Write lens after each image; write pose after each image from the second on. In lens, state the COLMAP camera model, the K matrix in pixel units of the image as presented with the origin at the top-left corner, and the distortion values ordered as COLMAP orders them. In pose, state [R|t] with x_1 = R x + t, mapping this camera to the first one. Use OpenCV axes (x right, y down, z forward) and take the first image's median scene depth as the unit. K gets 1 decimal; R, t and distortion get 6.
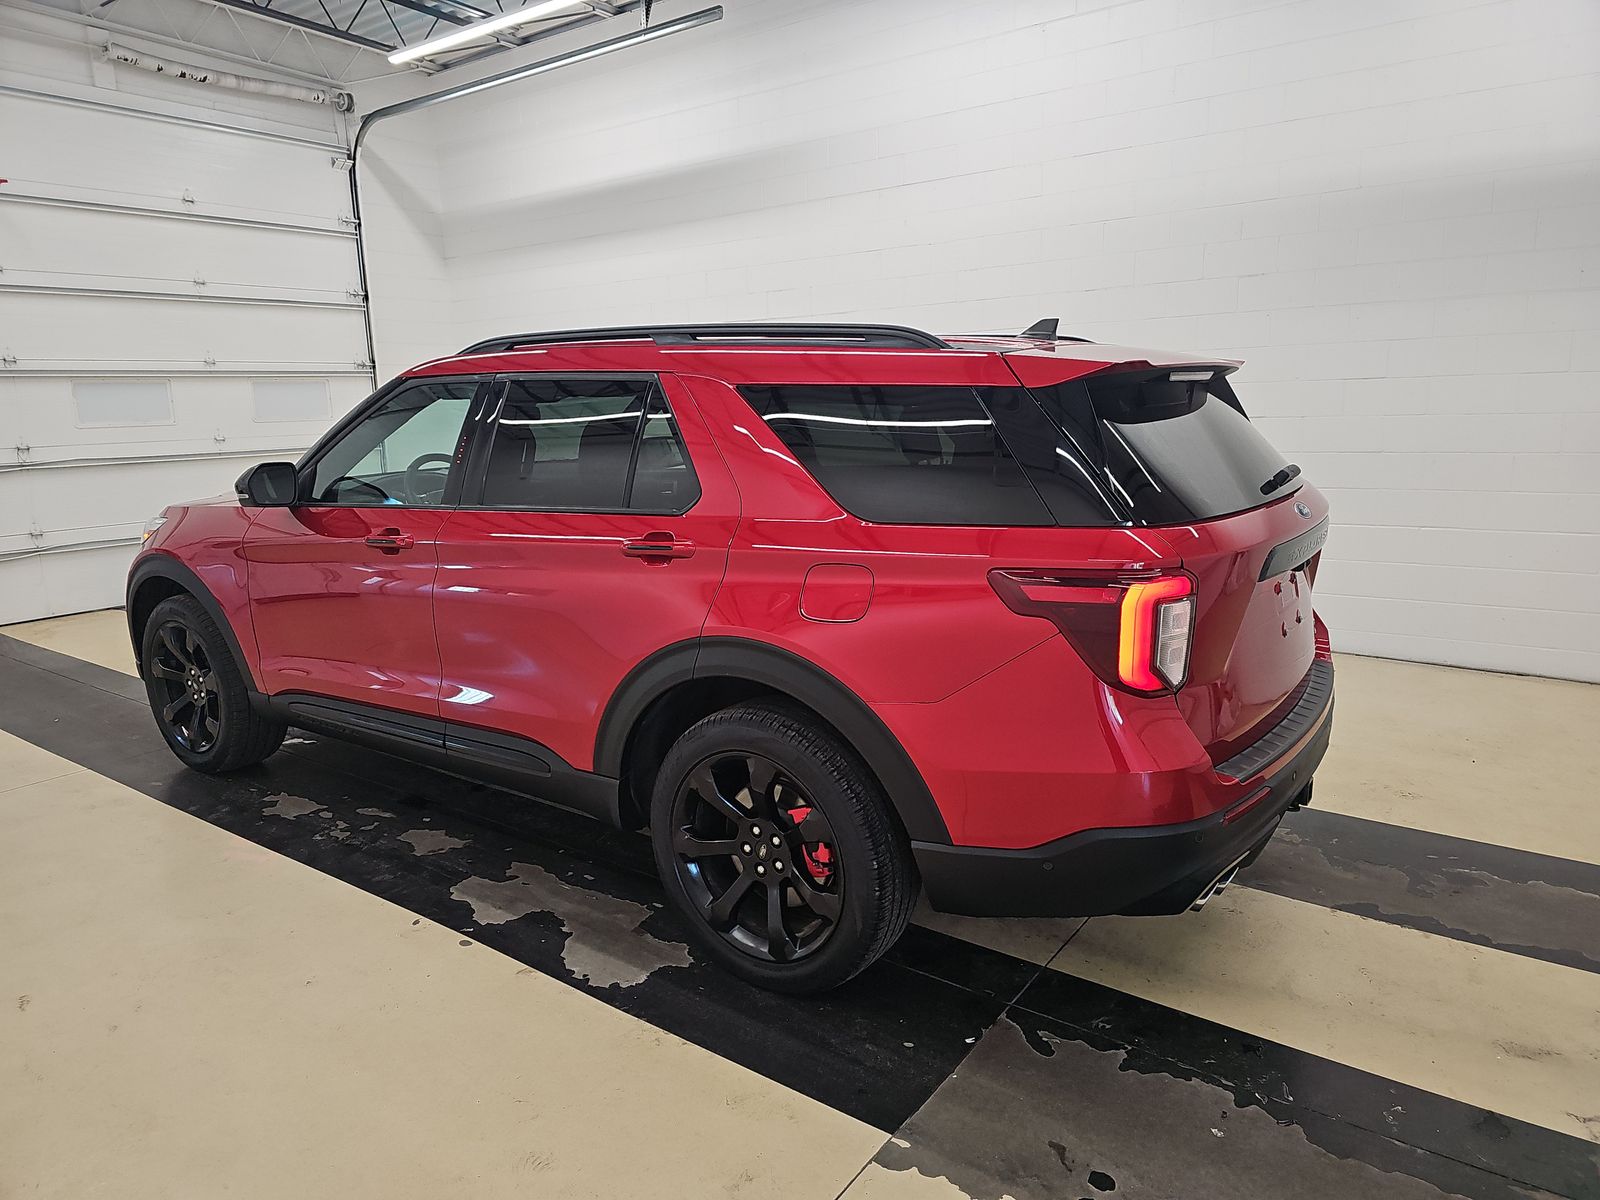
lens RADIAL K [[1054.0, 0, 800.0], [0, 1054.0, 600.0], [0, 0, 1]] dist [0.007449, -0.001867]
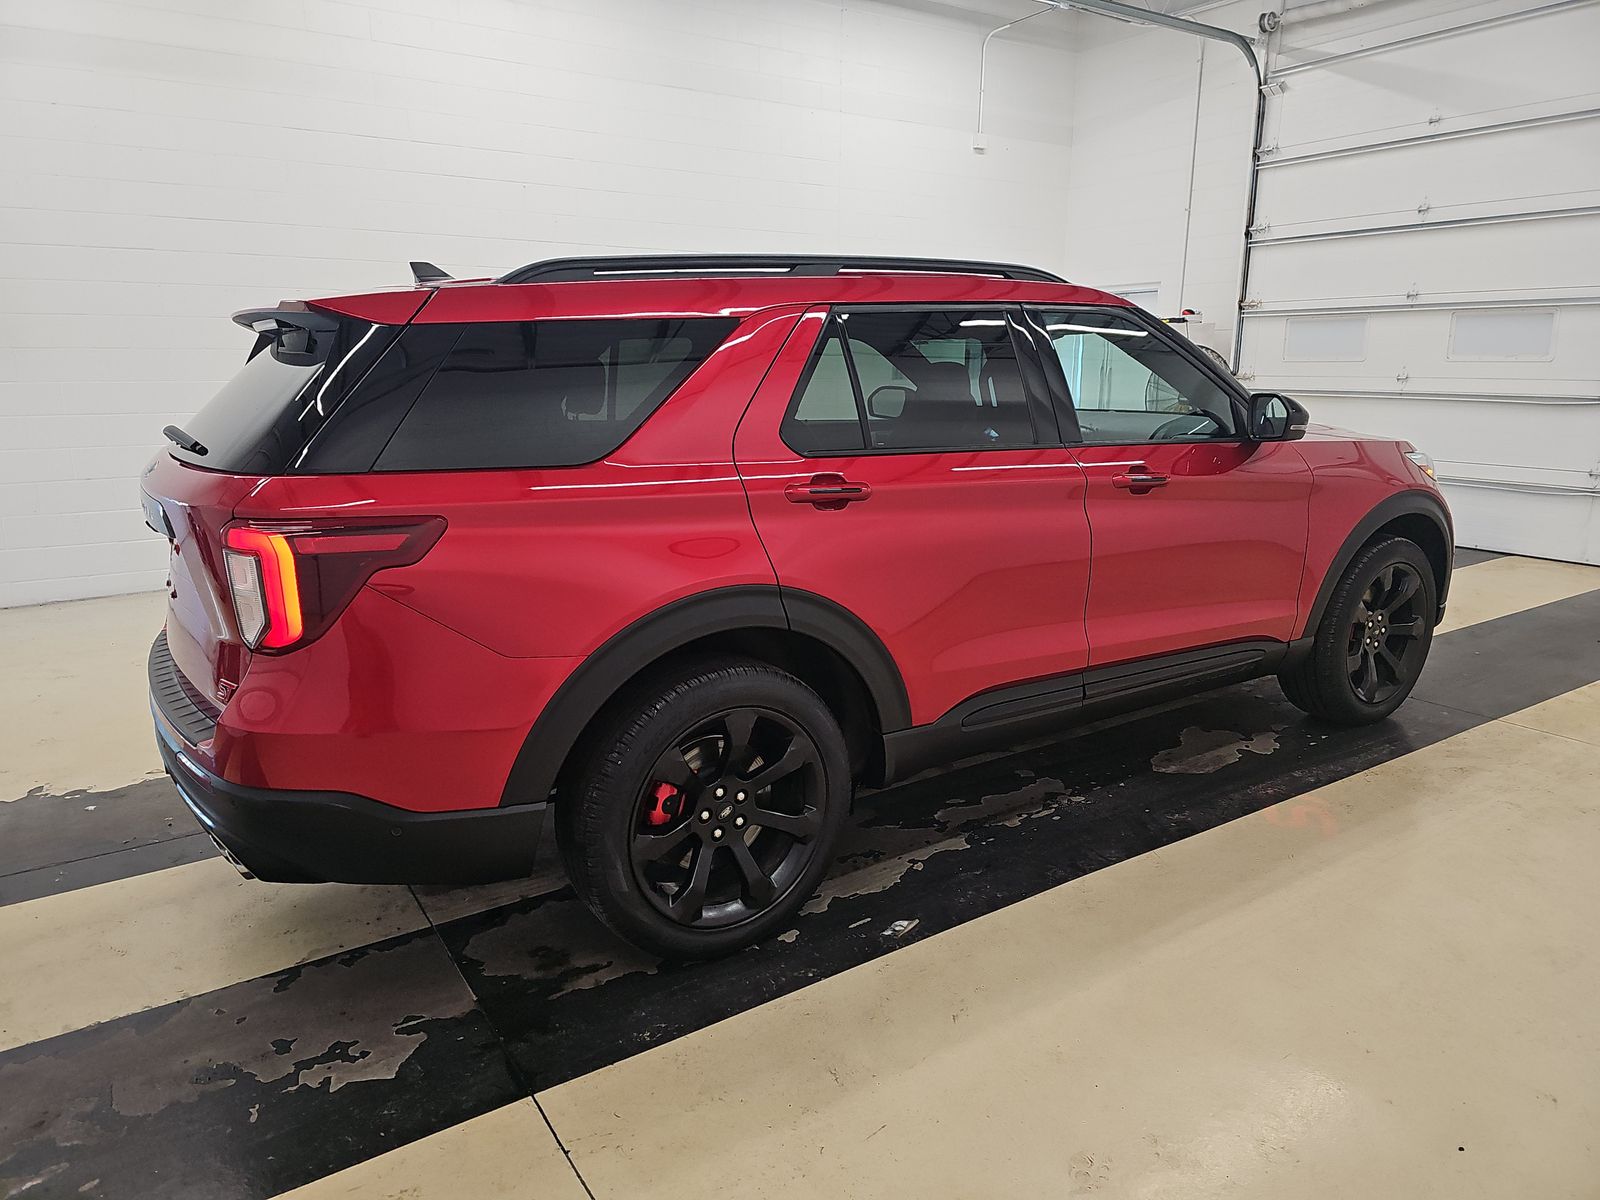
lens RADIAL K [[1054.0, 0, 800.0], [0, 1054.0, 600.0], [0, 0, 1]] dist [0.007449, -0.001867]
pose [[-0.346638, 0.236261, -0.907757, 0.850824], [-0.162392, 0.938030, 0.306151, -0.263223], [0.923835, 0.253536, -0.286789, 1.348604]]
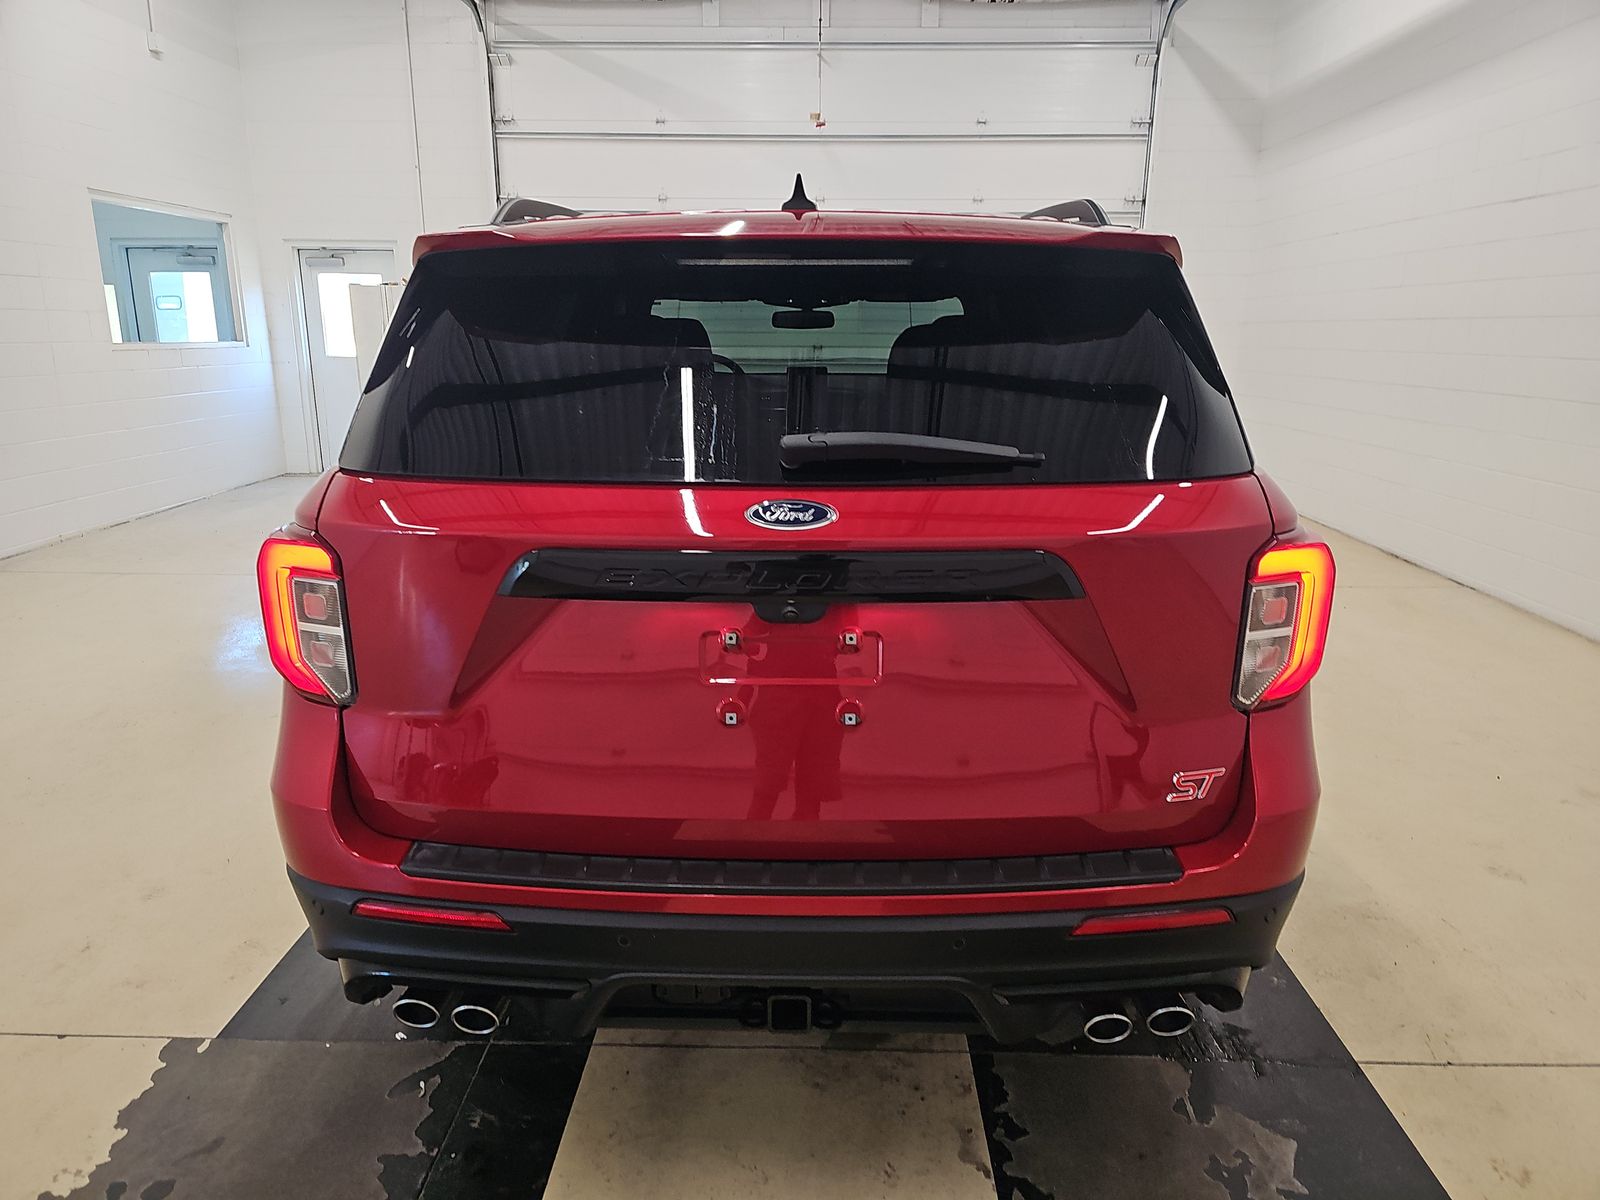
lens RADIAL K [[1054.0, 0, 800.0], [0, 1054.0, 600.0], [0, 0, 1]] dist [0.007449, -0.001867]
pose [[0.571592, 0.239287, -0.784872, 0.662597], [-0.178504, 0.969887, 0.165696, -0.099200], [0.800886, 0.045392, 0.597094, 0.499137]]
